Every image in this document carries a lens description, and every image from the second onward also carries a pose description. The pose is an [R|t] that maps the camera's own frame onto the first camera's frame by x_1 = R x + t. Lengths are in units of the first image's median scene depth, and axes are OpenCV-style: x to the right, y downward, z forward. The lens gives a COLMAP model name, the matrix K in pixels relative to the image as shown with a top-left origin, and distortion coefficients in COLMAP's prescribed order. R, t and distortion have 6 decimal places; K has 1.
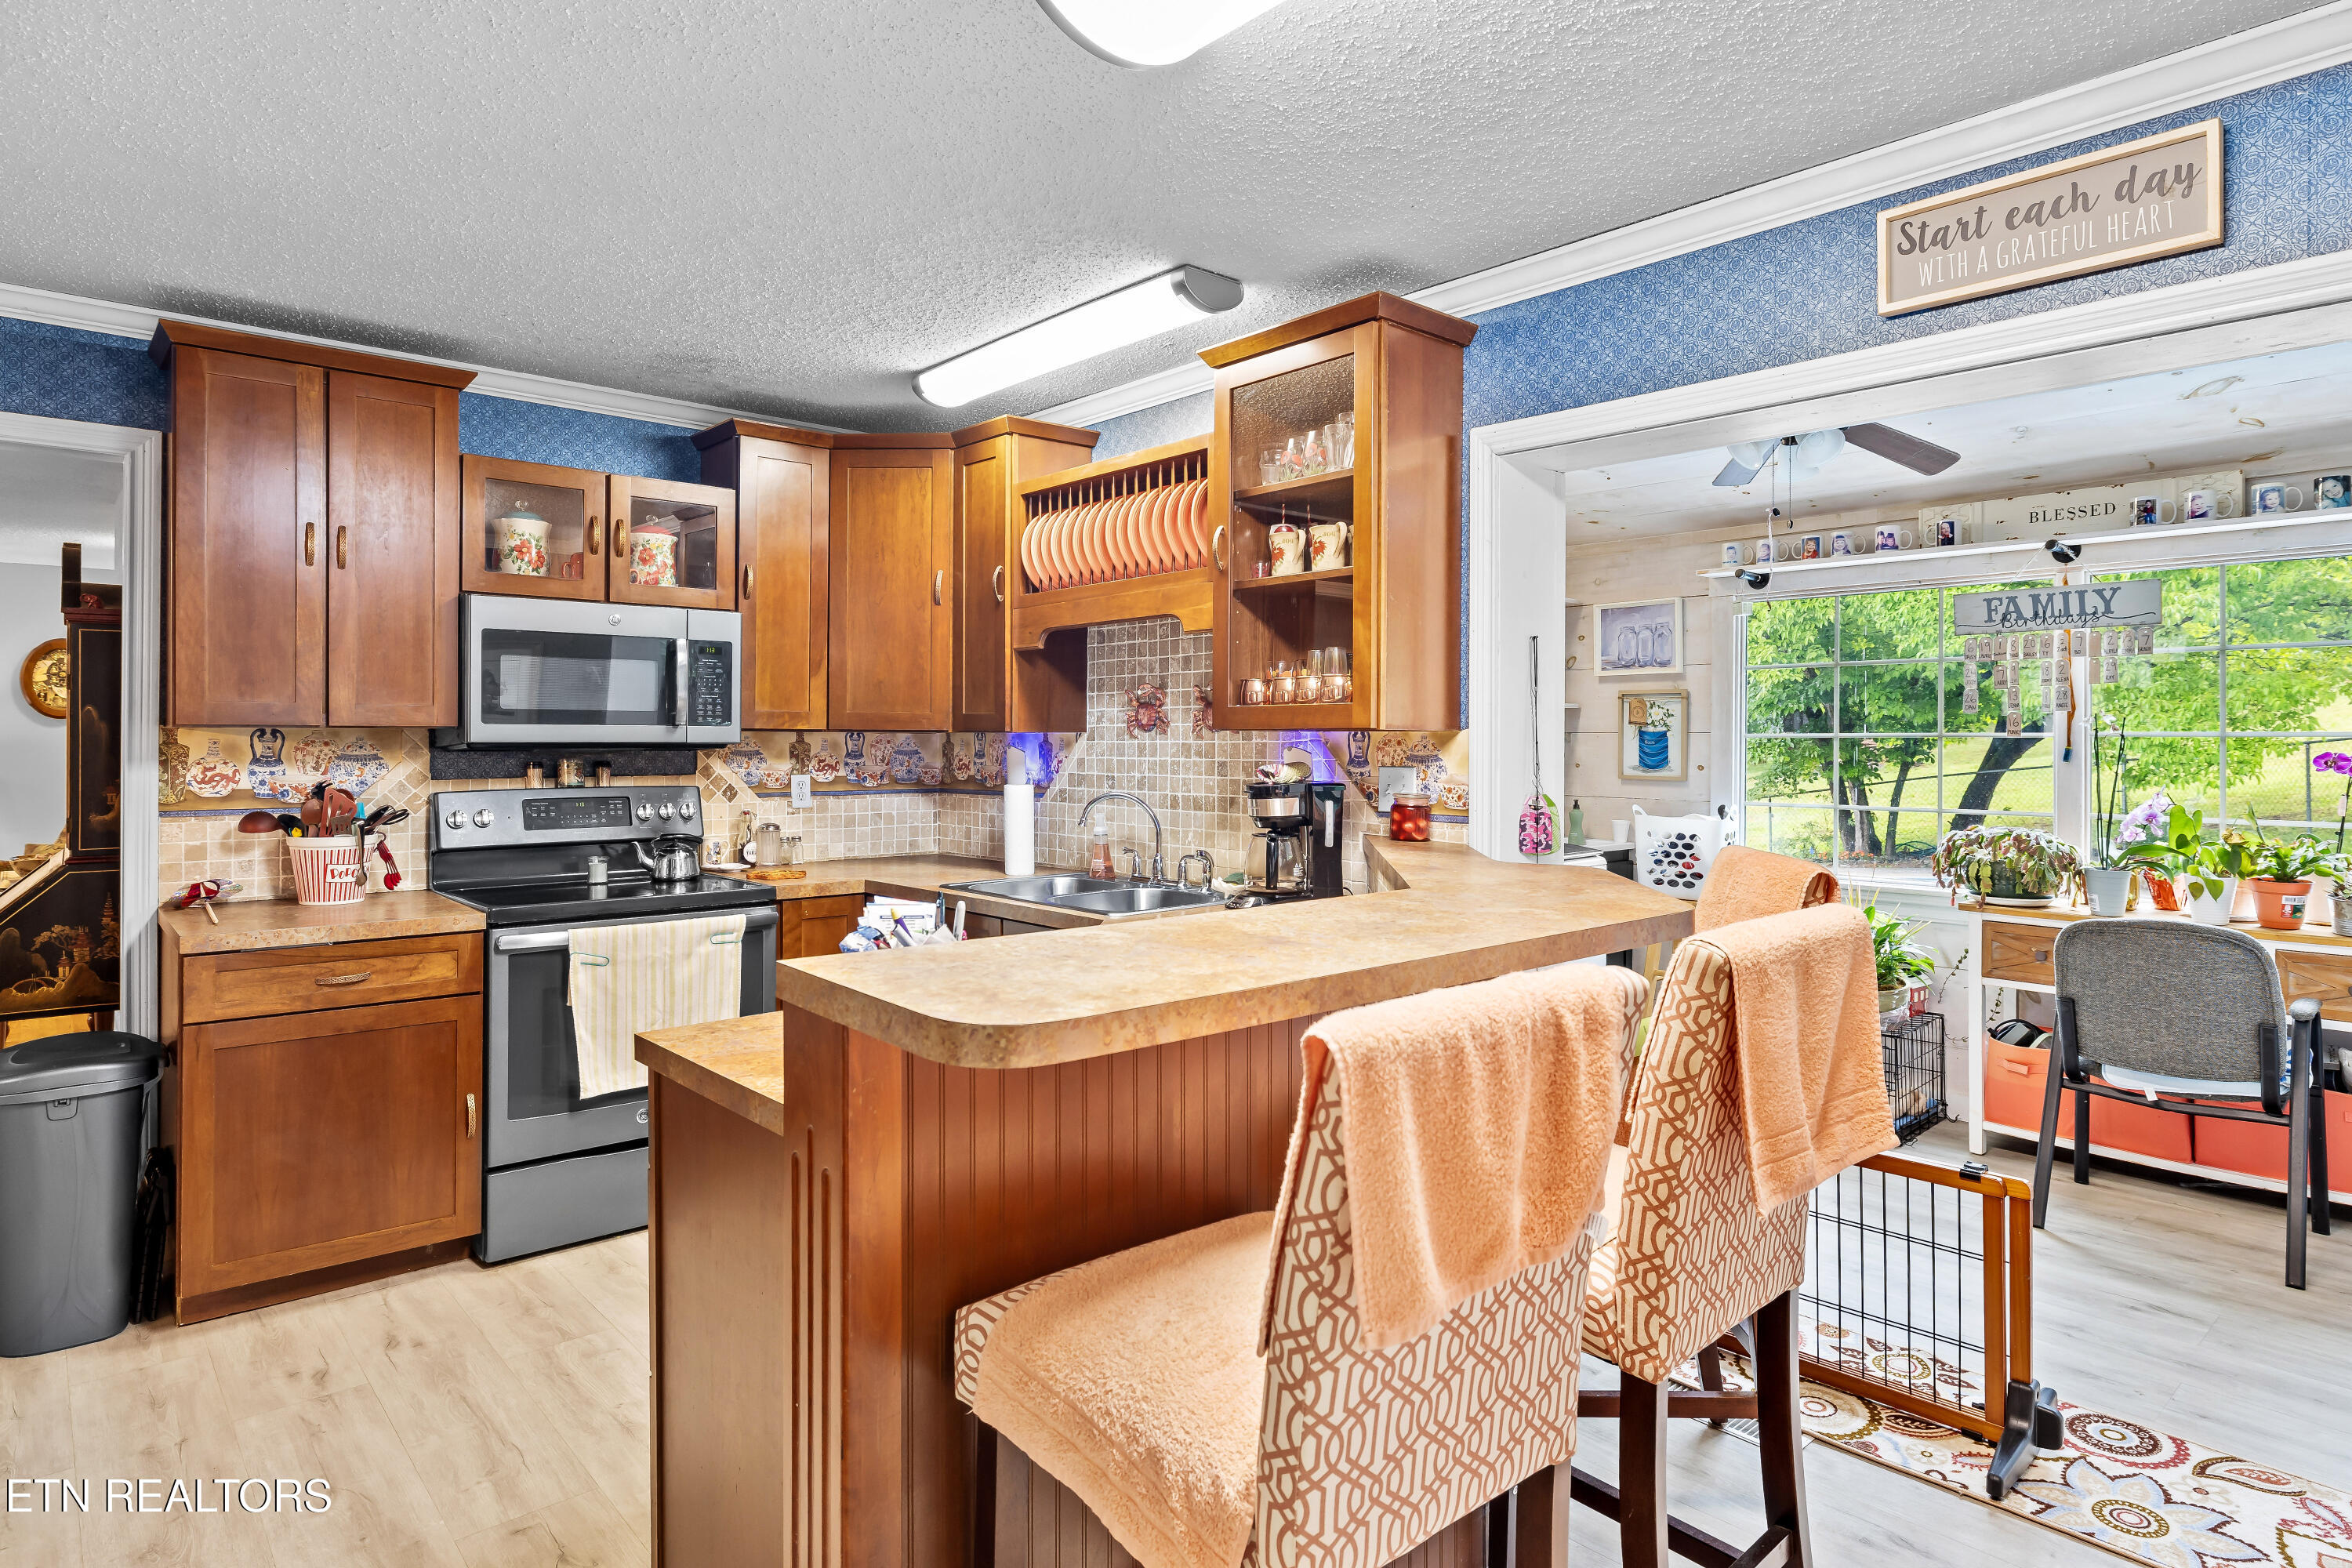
lens RADIAL K [[1294.5, 0, 1192.3], [0, 1294.5, 742.1], [0, 0, 1]] dist [-0.001391, 0.000455]
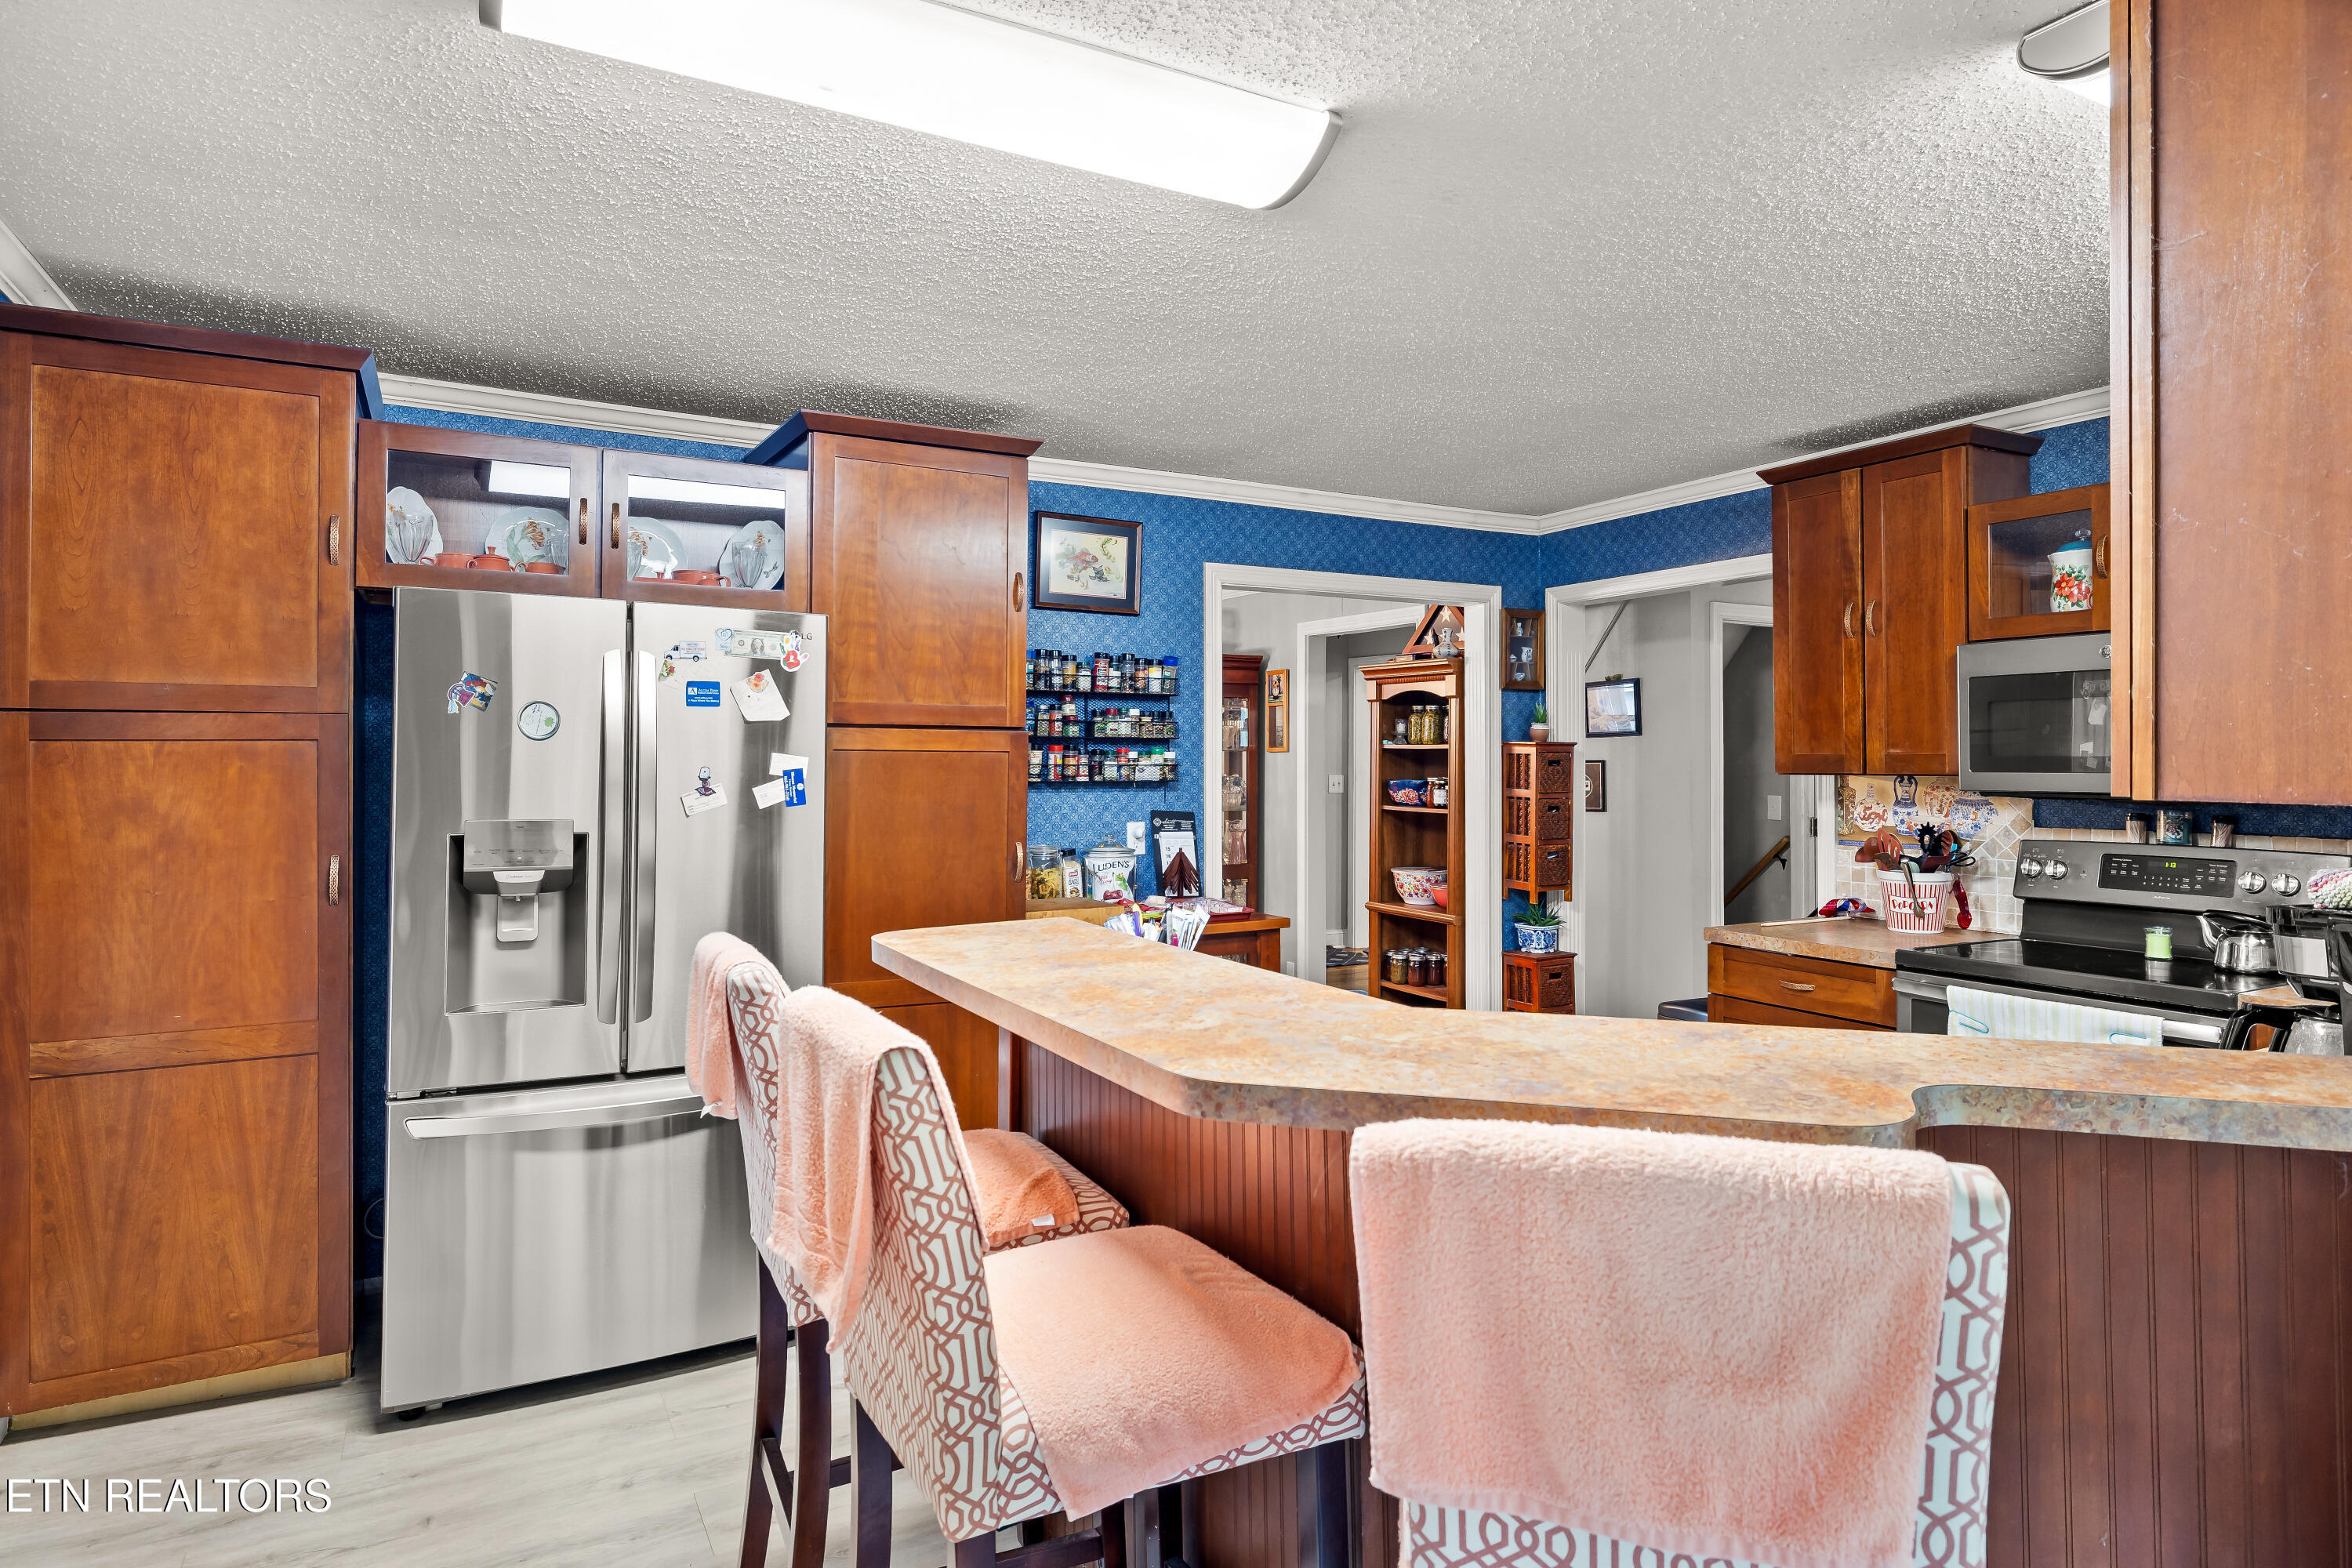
lens RADIAL K [[1294.5, 0, 1189.8], [0, 1294.5, 774.3], [0, 0, 1]] dist [-0.001391, 0.000455]
pose [[-0.224864, 0.005786, -0.974373, 0.585322], [-0.003471, 0.999971, 0.006739, -0.017494], [0.974384, 0.004897, -0.224837, 0.660154]]
